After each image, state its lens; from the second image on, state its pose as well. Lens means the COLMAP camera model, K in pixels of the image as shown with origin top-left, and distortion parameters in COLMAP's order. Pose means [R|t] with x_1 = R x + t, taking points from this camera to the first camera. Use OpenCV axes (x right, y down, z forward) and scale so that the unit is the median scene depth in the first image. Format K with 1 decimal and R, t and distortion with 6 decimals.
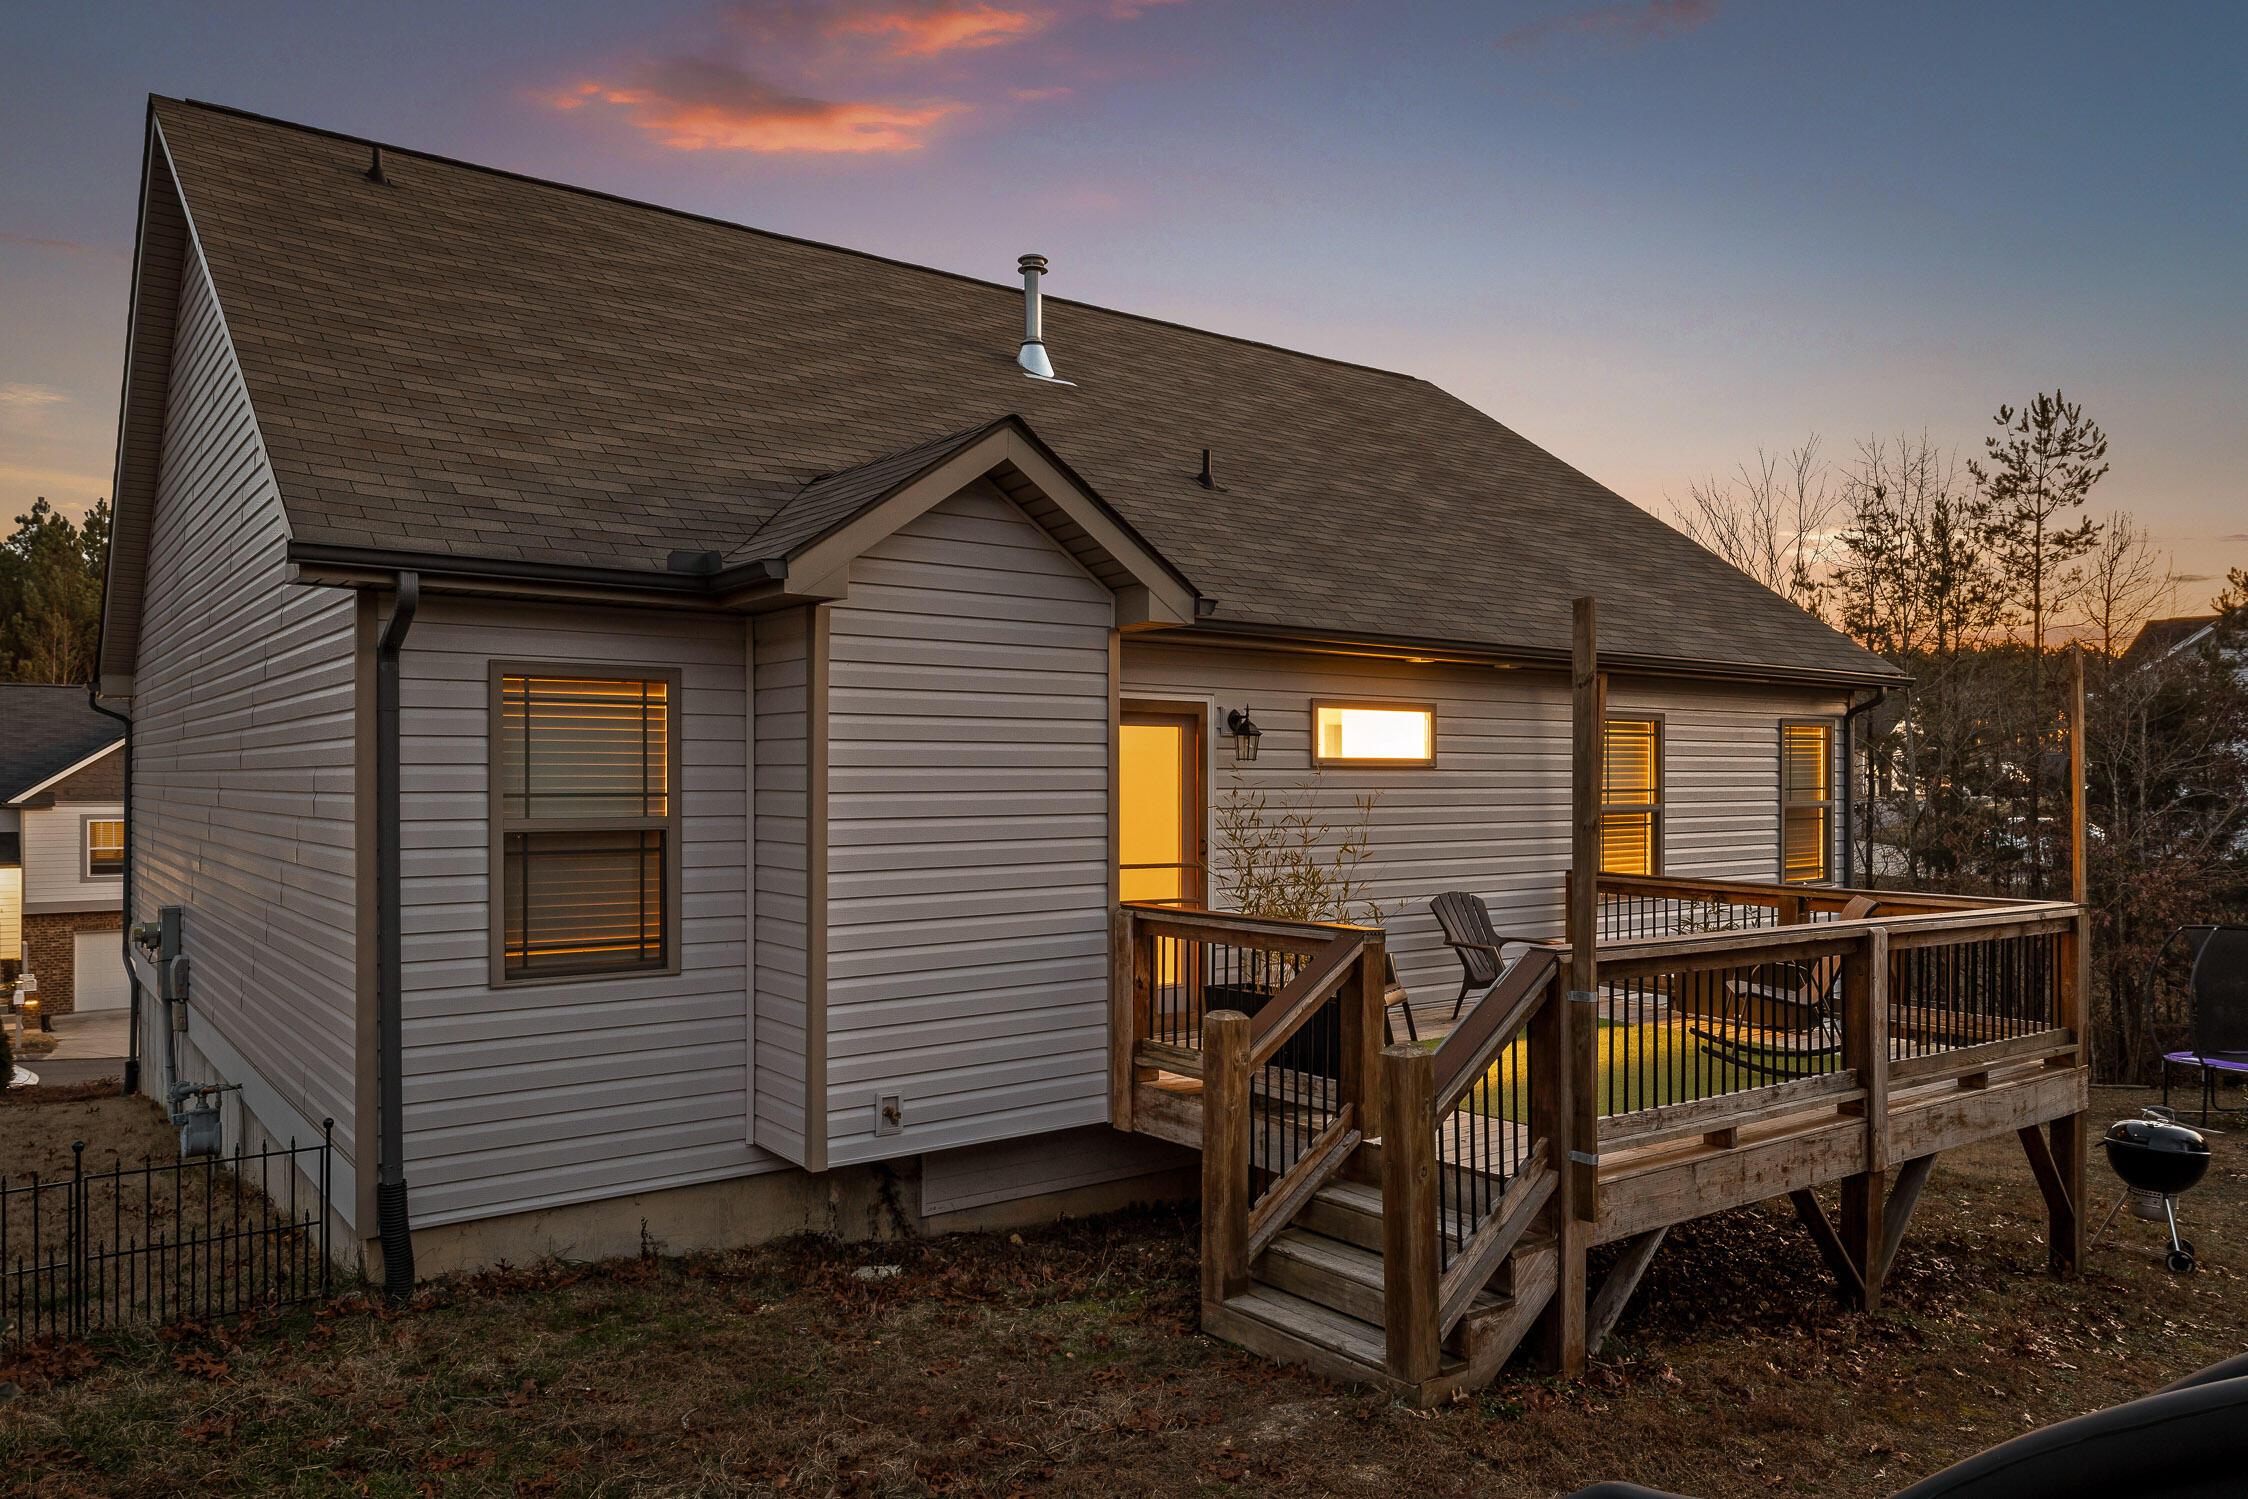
lens RADIAL K [[1547.9, 0, 1123.8], [0, 1547.9, 781.9], [0, 0, 1]] dist [0.002770, -0.004225]
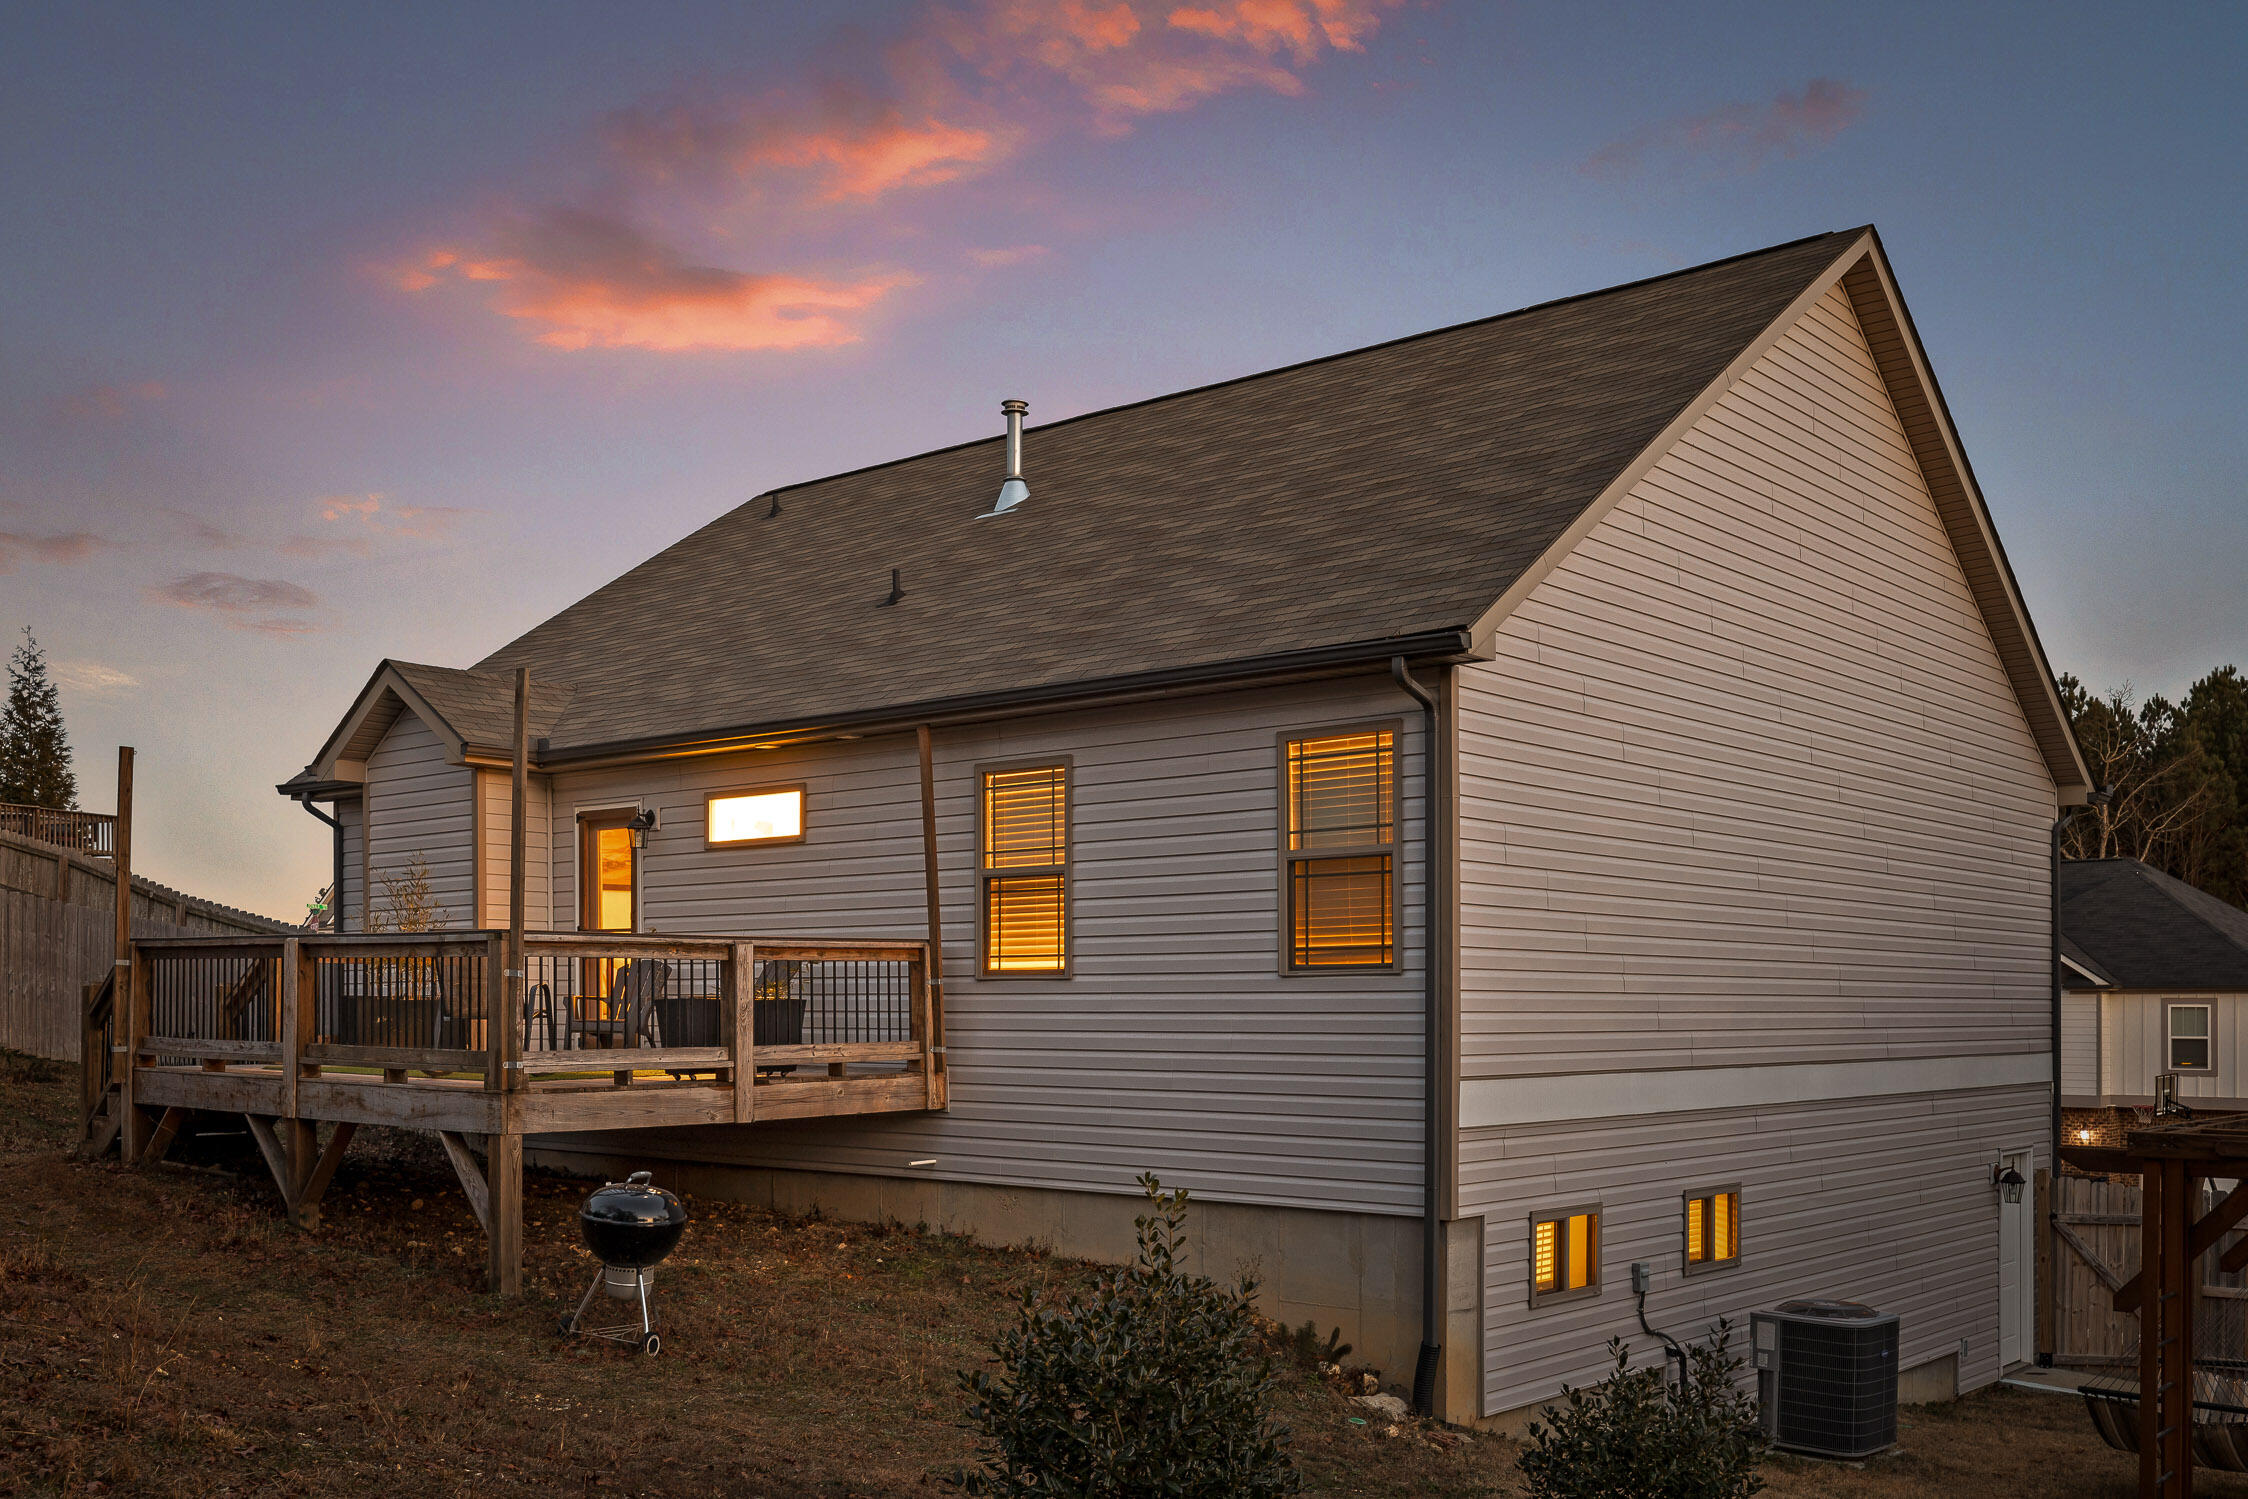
lens RADIAL K [[2111.5, 0, 1119.5], [0, 2111.5, 998.4], [0, 0, 1]] dist [0.002616, 0.000819]
pose [[0.213914, -0.001960, -0.976851, 1.691746], [0.000037, 0.999998, -0.001999, 0.102659], [0.976853, 0.000392, 0.213913, 0.905003]]
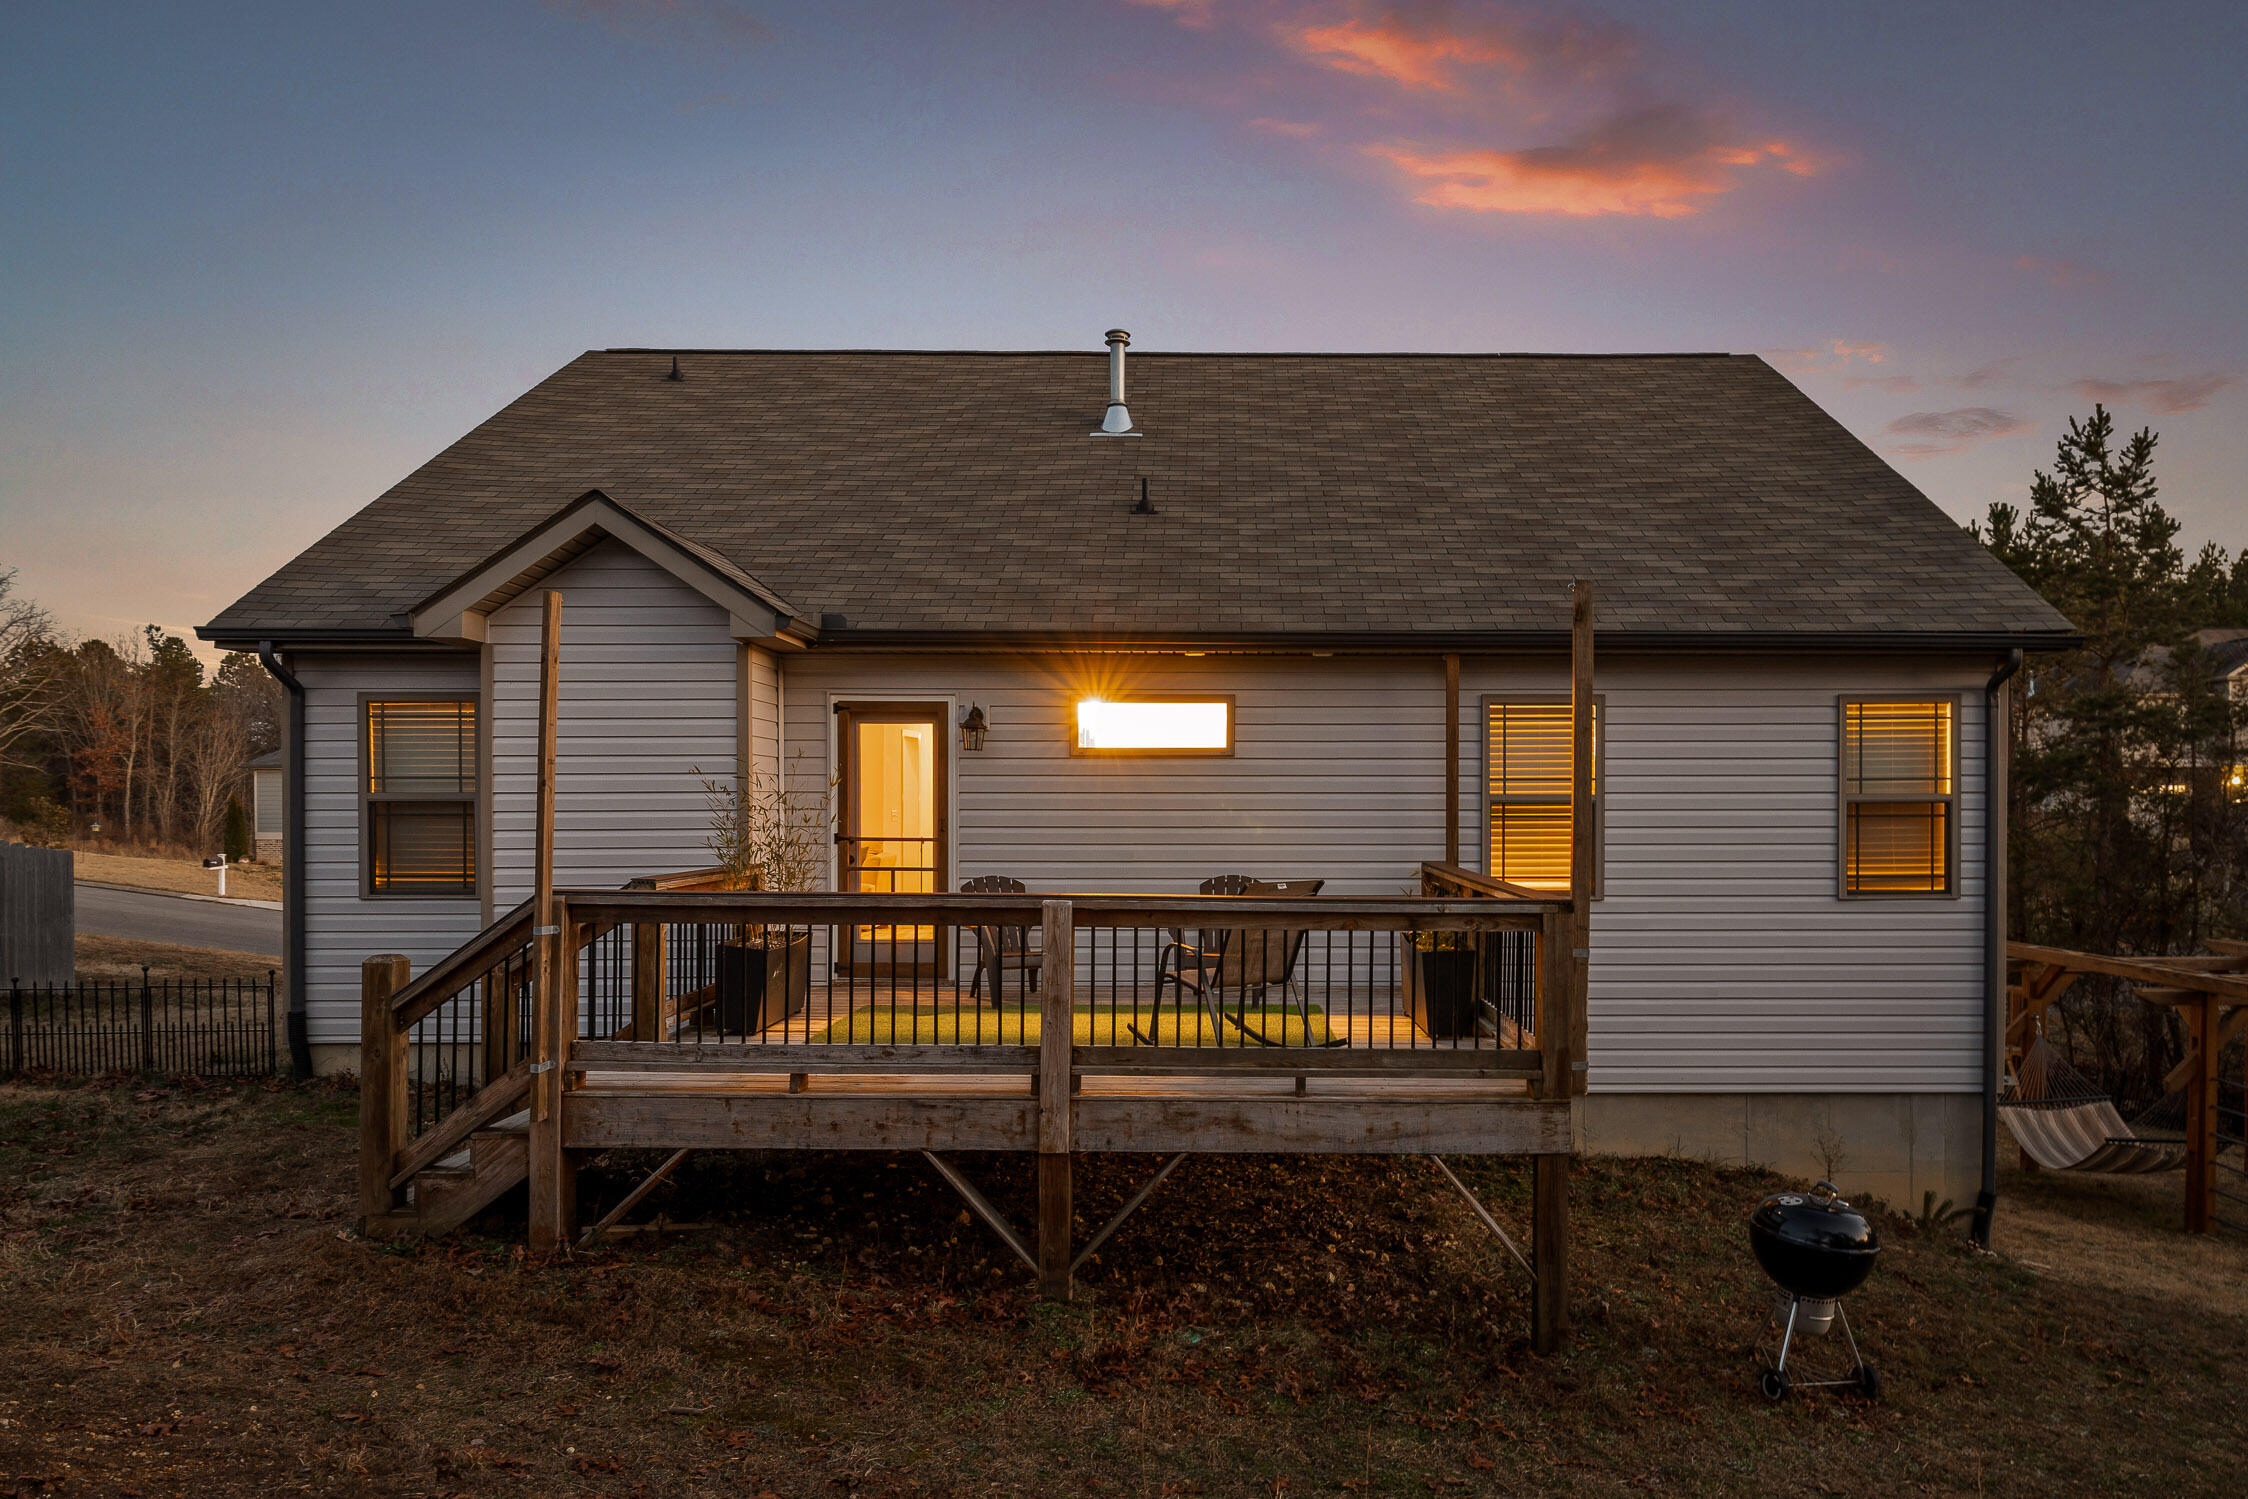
lens RADIAL K [[1324.1, 0, 1123.9], [0, 1324.1, 806.8], [0, 0, 1]] dist [-0.001293, -0.000008]
pose [[0.806520, 0.002557, -0.591202, 0.671855], [-0.000759, 0.999994, 0.003291, 0.021896], [0.591207, -0.002206, 0.806517, 0.241264]]
